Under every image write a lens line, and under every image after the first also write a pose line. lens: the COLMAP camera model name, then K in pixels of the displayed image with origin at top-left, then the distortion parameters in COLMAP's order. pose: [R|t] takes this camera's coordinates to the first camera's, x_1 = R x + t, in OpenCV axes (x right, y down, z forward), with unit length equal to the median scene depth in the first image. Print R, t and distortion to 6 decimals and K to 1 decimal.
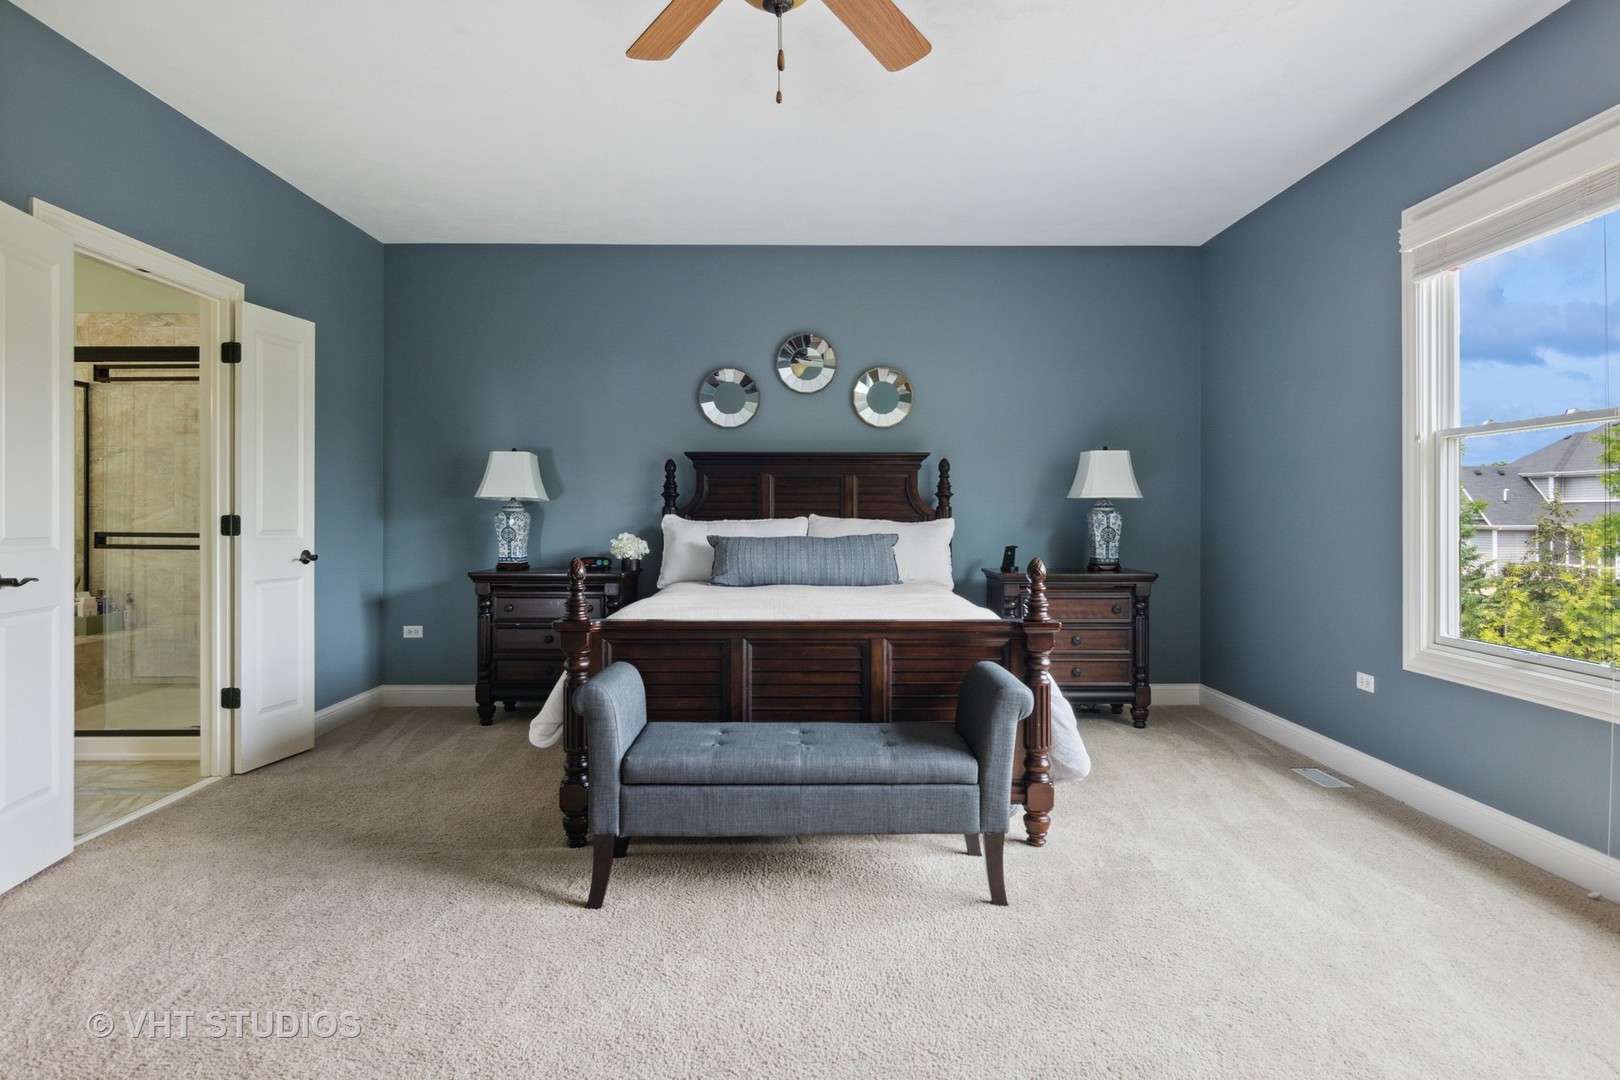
lens RADIAL K [[906.1, 0, 819.2], [0, 906.1, 509.8], [0, 0, 1]] dist [0.002079, -0.002089]
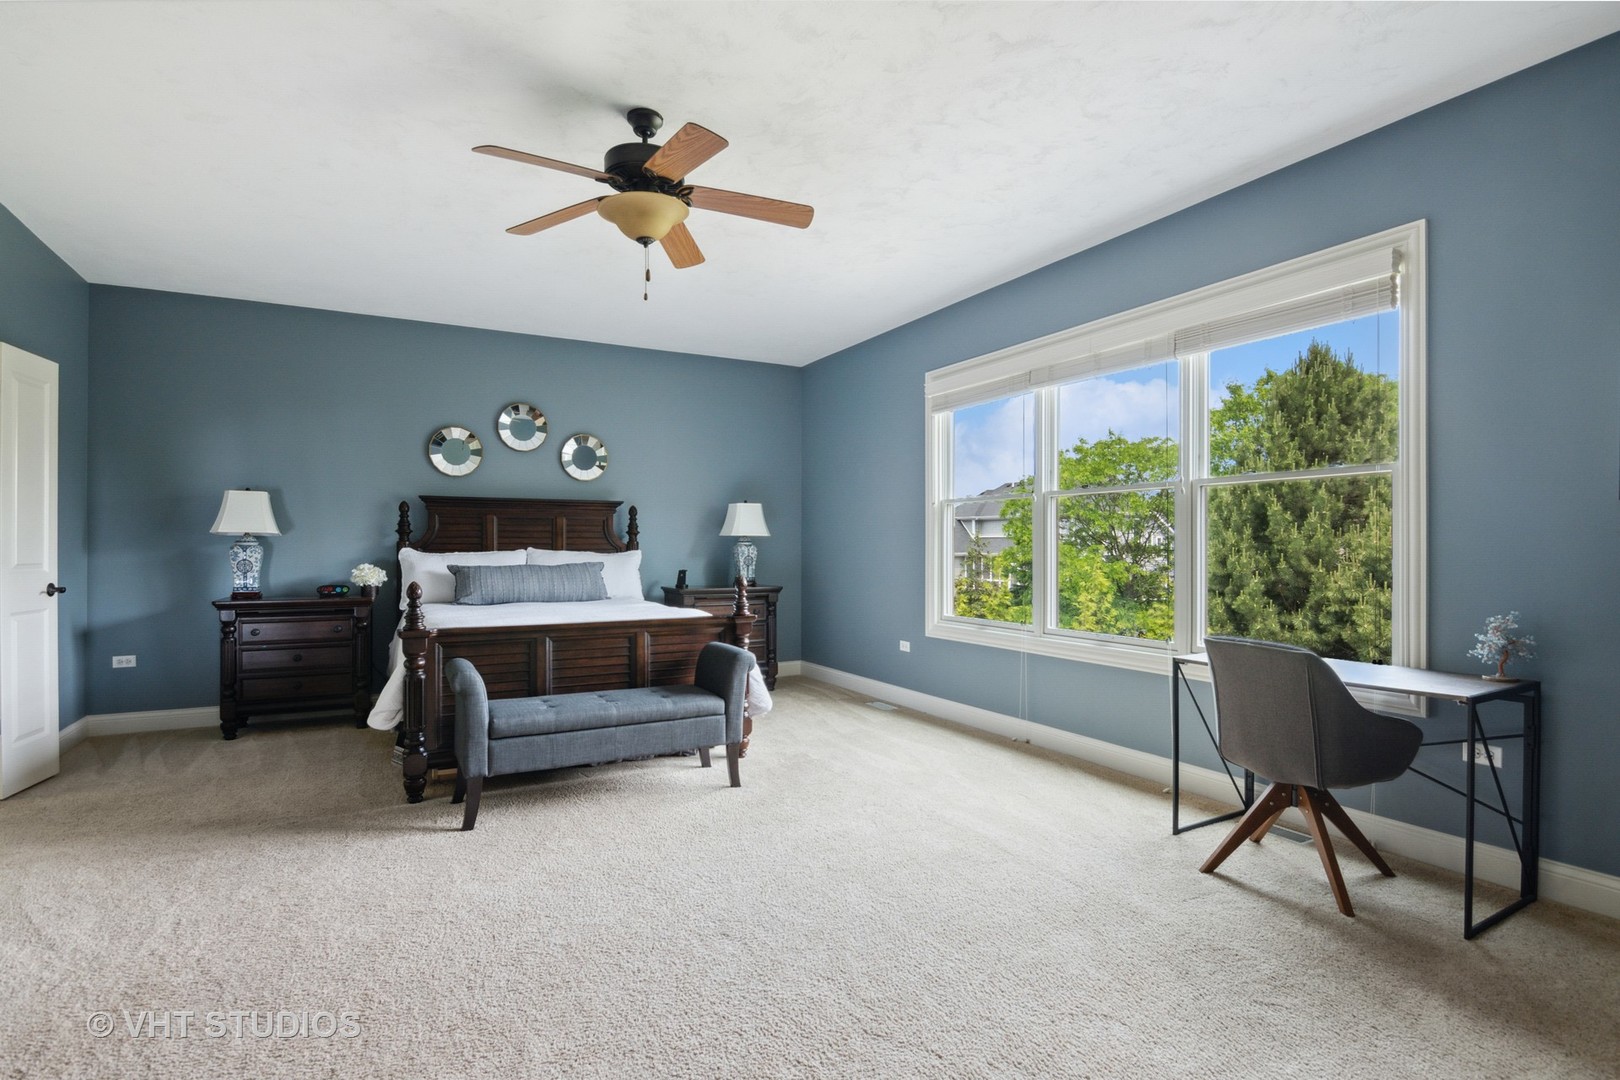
lens RADIAL K [[791.3, 0, 813.8], [0, 791.3, 540.5], [0, 0, 1]] dist [0.005059, -0.007228]
pose [[0.885233, 0.002179, 0.465143, -0.215603], [-0.001588, 0.999997, -0.001661, -0.004439], [-0.465145, 0.000732, 0.885234, -0.208237]]
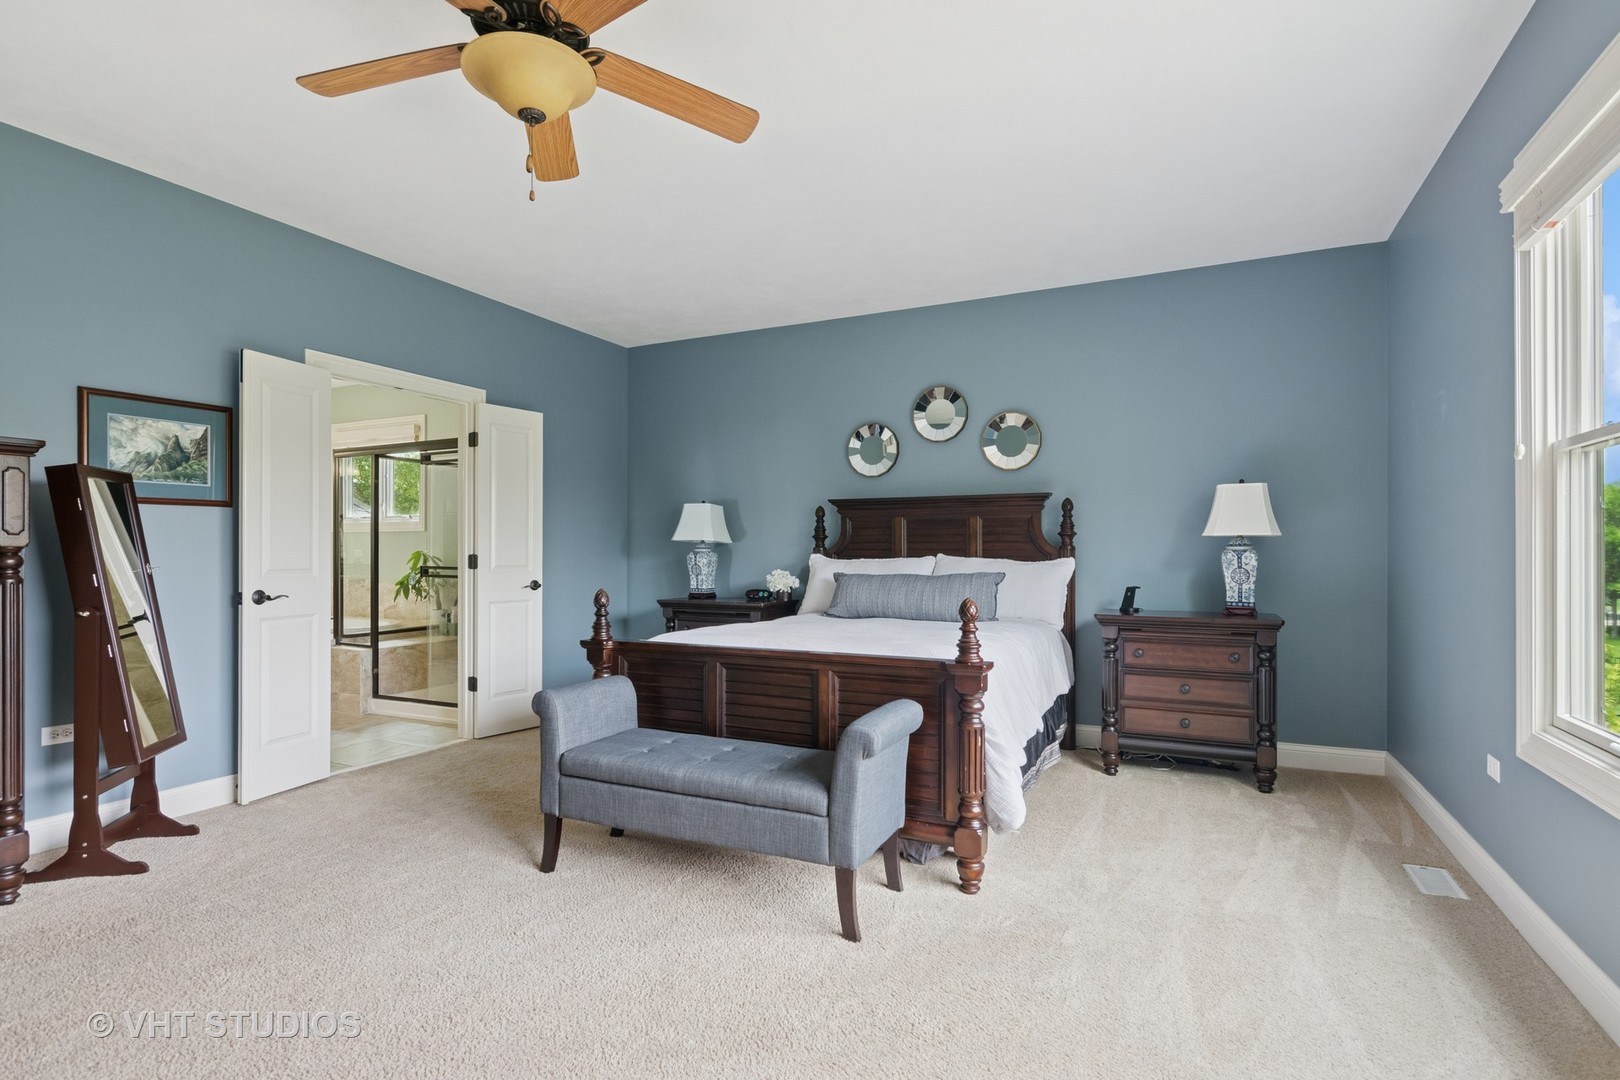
lens RADIAL K [[791.3, 0, 823.7], [0, 791.3, 547.9], [0, 0, 1]] dist [0.005059, -0.007228]
pose [[0.897256, -0.003841, -0.441494, 0.356268], [0.002545, 0.999991, -0.003527, 0.001081], [0.441504, 0.002041, 0.897257, 0.122317]]
